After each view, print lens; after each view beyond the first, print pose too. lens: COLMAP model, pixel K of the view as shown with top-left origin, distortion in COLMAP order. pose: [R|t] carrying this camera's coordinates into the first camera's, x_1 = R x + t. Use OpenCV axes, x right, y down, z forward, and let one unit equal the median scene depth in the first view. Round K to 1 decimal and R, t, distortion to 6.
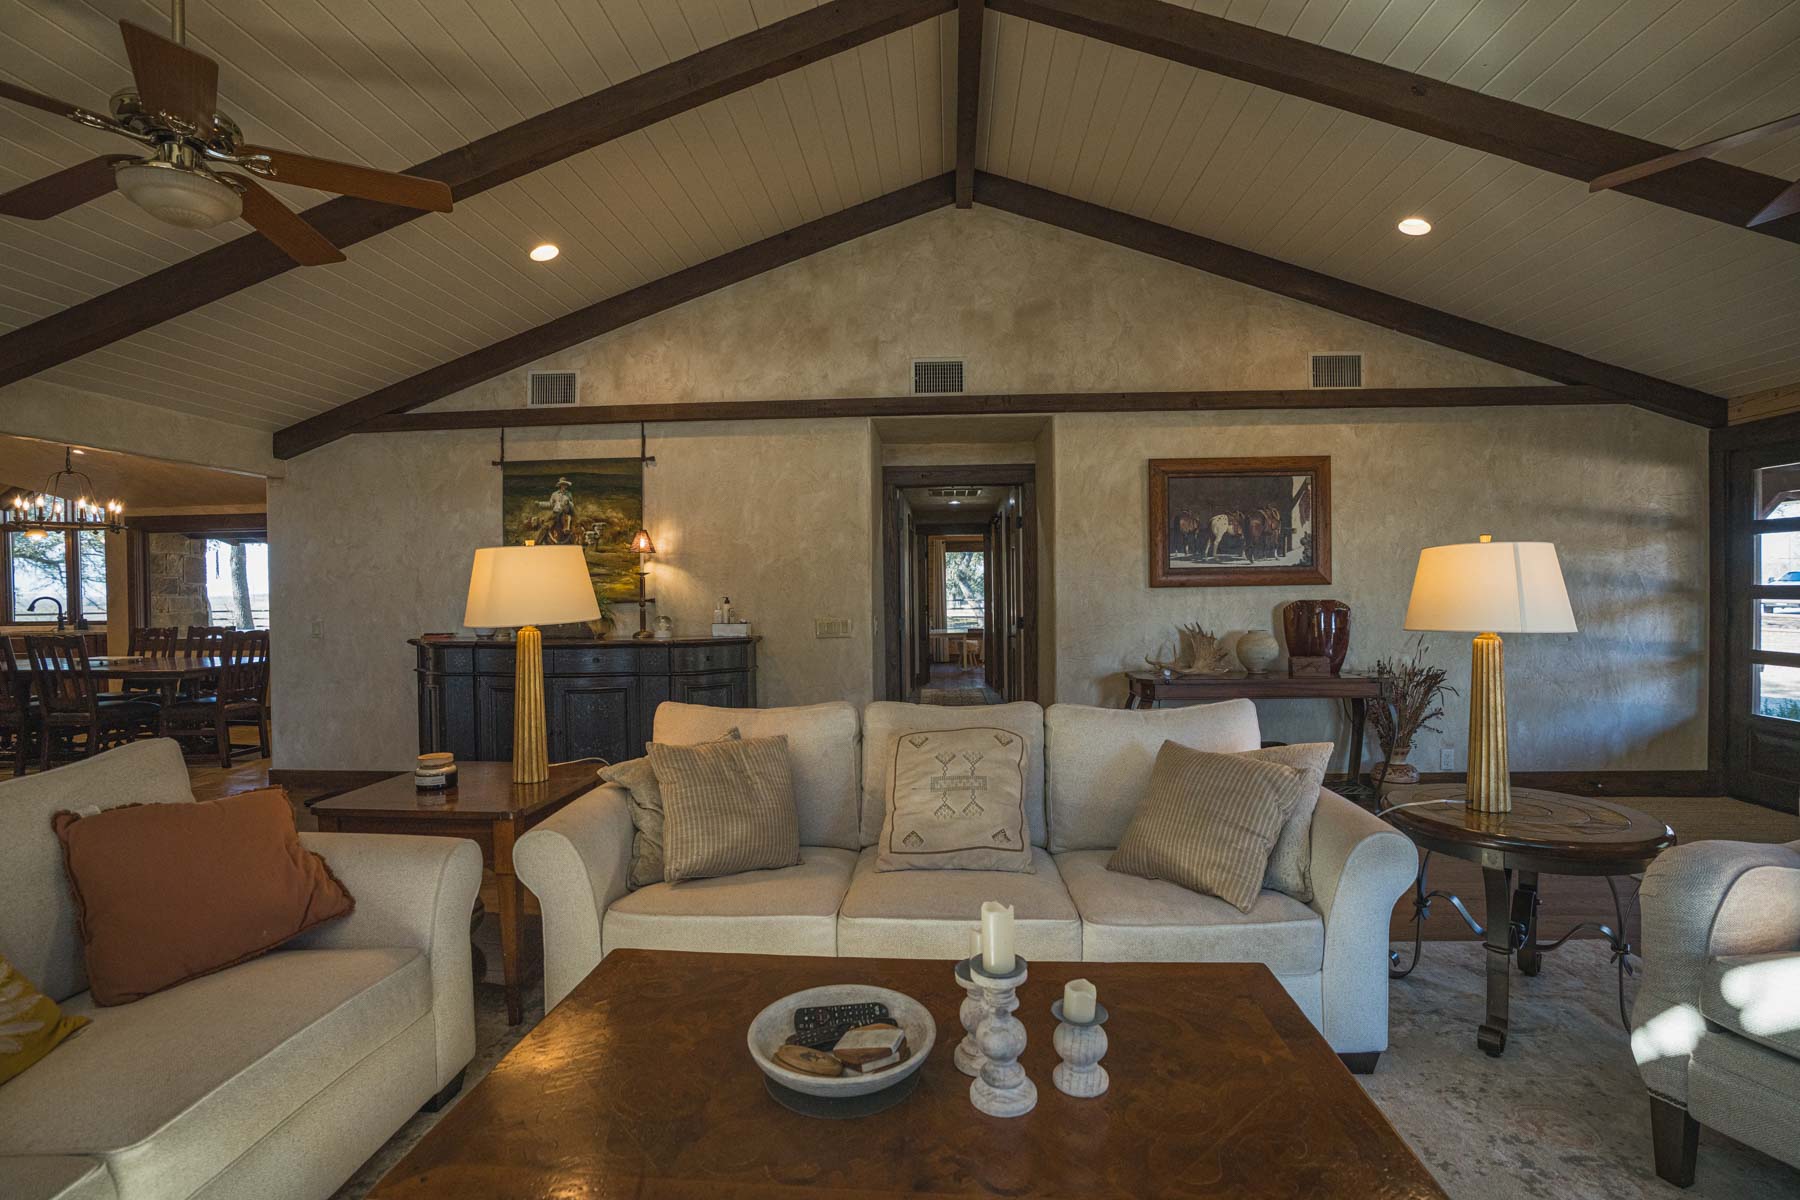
lens RADIAL K [[816.4, 0, 902.6], [0, 816.4, 601.6], [0, 0, 1]] dist [-0.000508, -0.000198]
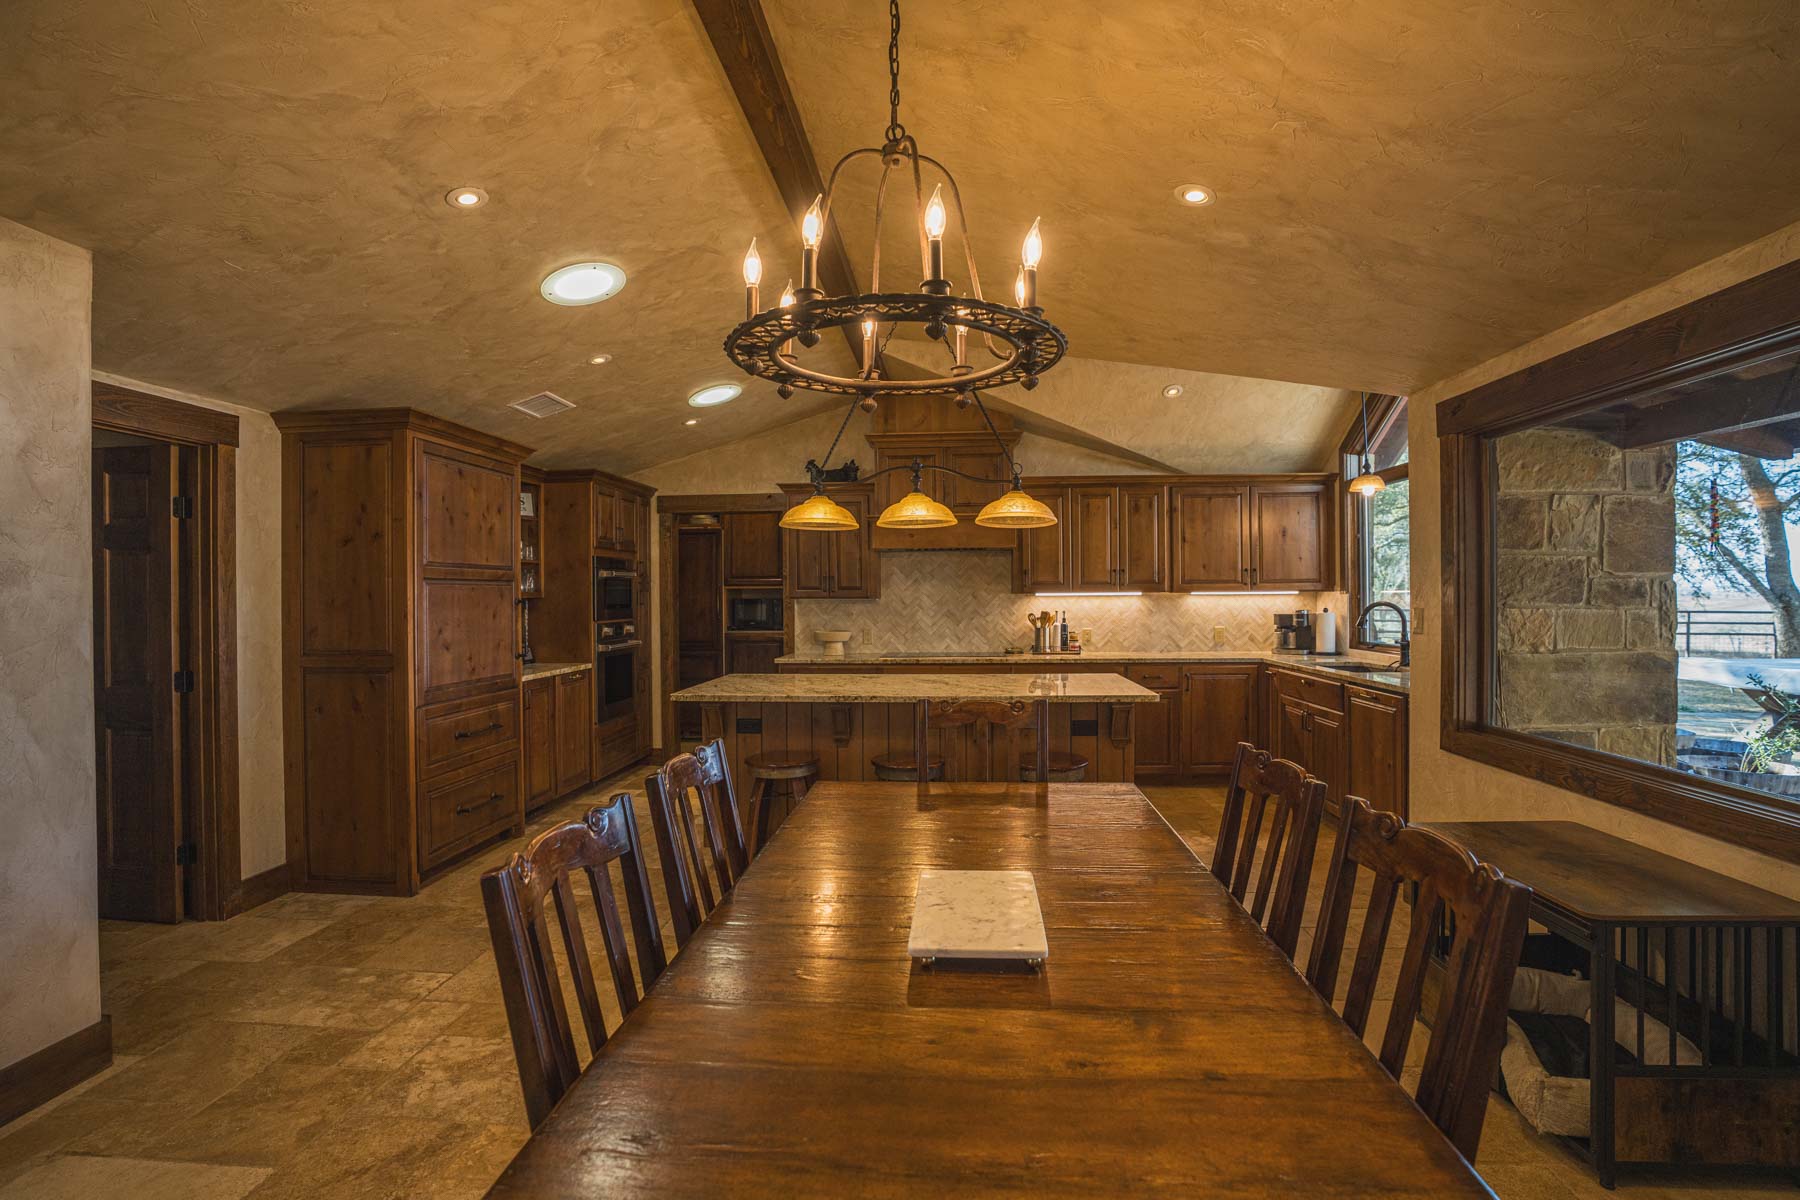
lens RADIAL K [[816.4, 0, 899.3], [0, 816.4, 597.9], [0, 0, 1]] dist [-0.000508, -0.000198]
pose [[-0.018415, 0.012075, -0.999758, -0.512532], [-0.008563, 0.999888, 0.012234, -0.013088], [0.999794, 0.008786, -0.018309, 0.695153]]
